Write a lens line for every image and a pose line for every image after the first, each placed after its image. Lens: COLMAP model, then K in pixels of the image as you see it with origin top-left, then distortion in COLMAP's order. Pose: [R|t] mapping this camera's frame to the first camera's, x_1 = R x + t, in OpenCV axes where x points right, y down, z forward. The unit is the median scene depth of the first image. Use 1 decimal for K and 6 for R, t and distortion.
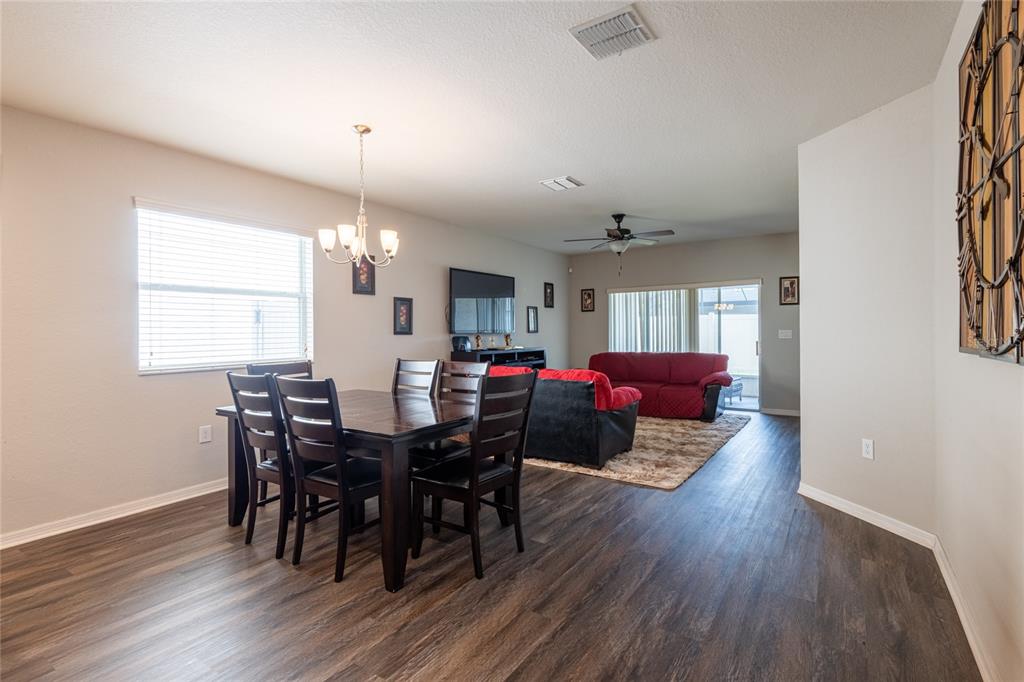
lens RADIAL K [[467.4, 0, 532.7], [0, 467.4, 335.0], [0, 0, 1]] dist [0.028446, -0.013828]
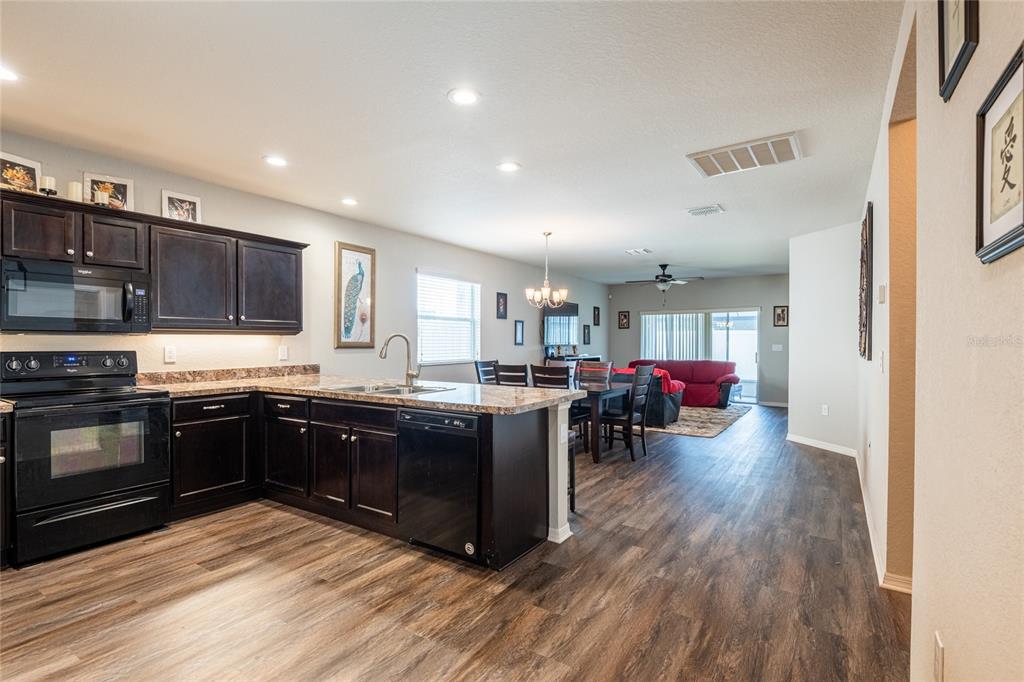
lens RADIAL K [[486.2, 0, 508.9], [0, 486.2, 340.6], [0, 0, 1]] dist [0.019357, -0.010775]
pose [[0.999878, 0.012567, -0.009281, -0.286466], [-0.012653, 0.999877, -0.009253, -0.000531], [0.009164, 0.009370, 0.999914, -0.526858]]
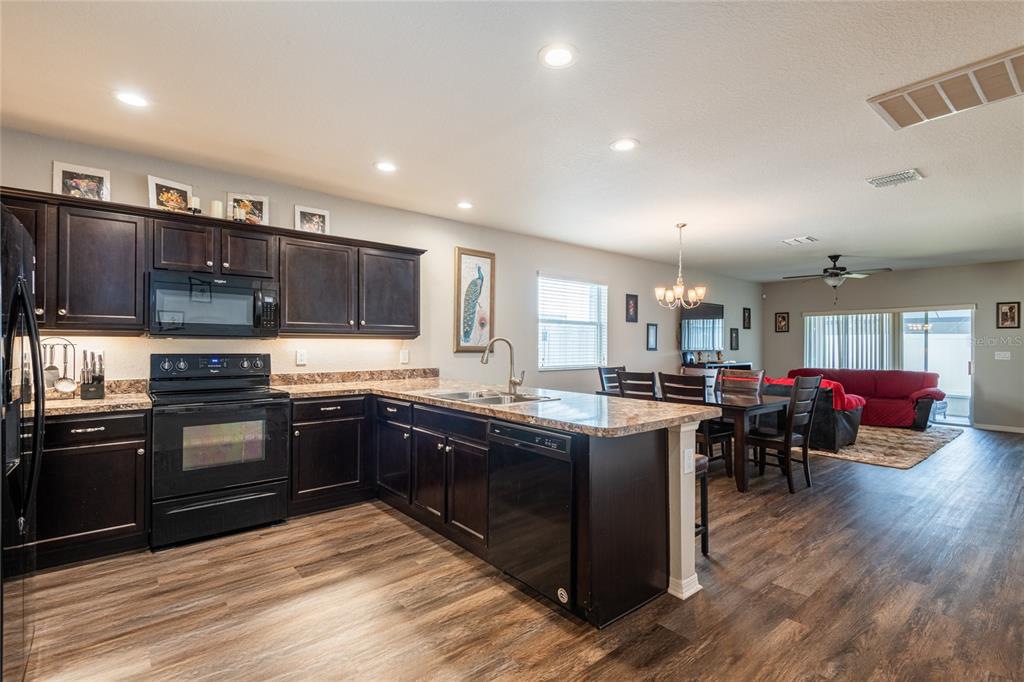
lens RADIAL K [[467.4, 0, 512.8], [0, 467.4, 341.2], [0, 0, 1]] dist [0.028446, -0.013828]
pose [[0.954909, 0.012087, -0.296652, -0.252180], [-0.017206, 0.999745, -0.014652, -0.000864], [0.296399, 0.019095, 0.954873, -0.422041]]
